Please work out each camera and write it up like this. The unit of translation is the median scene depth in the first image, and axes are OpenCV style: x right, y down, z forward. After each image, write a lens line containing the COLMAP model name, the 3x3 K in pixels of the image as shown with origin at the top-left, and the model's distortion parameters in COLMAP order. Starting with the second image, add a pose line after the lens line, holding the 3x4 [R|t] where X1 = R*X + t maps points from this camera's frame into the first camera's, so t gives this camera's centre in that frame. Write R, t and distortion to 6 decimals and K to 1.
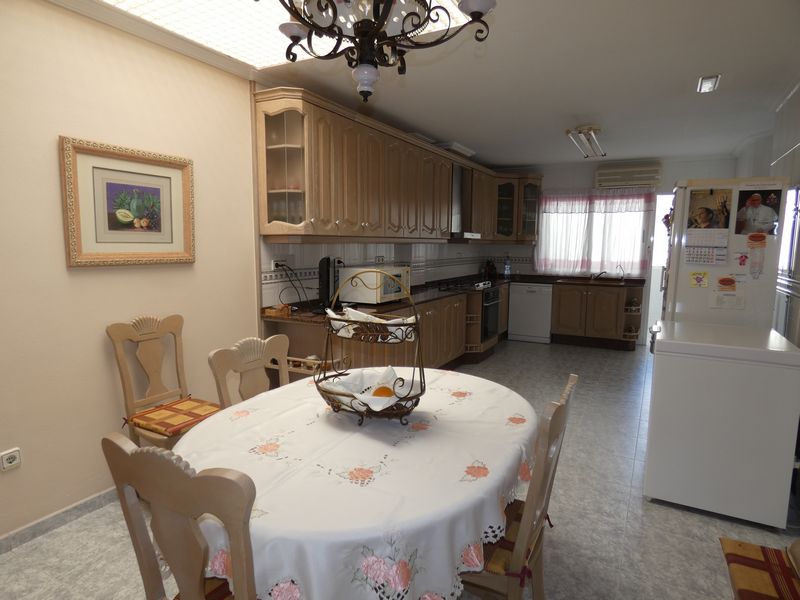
lens RADIAL K [[474.1, 0, 401.4], [0, 474.1, 302.2], [0, 0, 1]] dist [-0.009443, -0.001778]
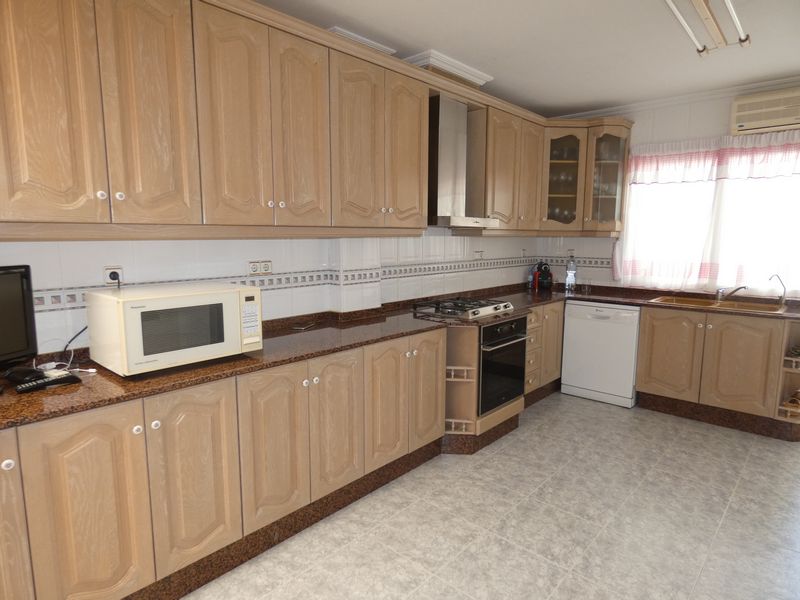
lens RADIAL K [[474.1, 0, 395.8], [0, 474.1, 304.6], [0, 0, 1]] dist [-0.009443, -0.001778]
pose [[0.969398, 0.027404, -0.243959, 0.169300], [-0.023074, 0.999522, 0.020592, -0.044210], [0.244407, -0.014333, 0.969567, 0.366284]]
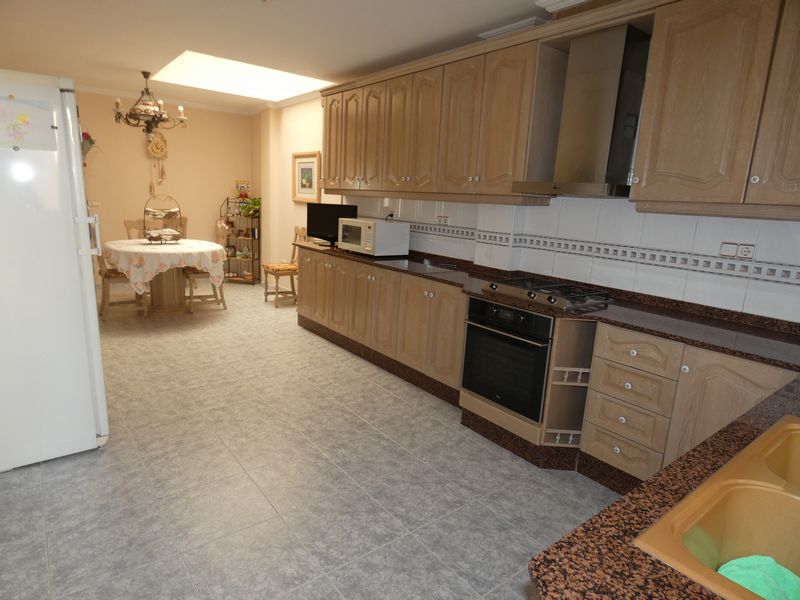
lens RADIAL K [[474.1, 0, 395.1], [0, 474.1, 295.4], [0, 0, 1]] dist [-0.009443, -0.001778]
pose [[-0.402748, 0.166672, -0.900008, 0.546304], [-0.159154, 0.955551, 0.248179, -0.112337], [0.901368, 0.243194, -0.358320, 0.898053]]
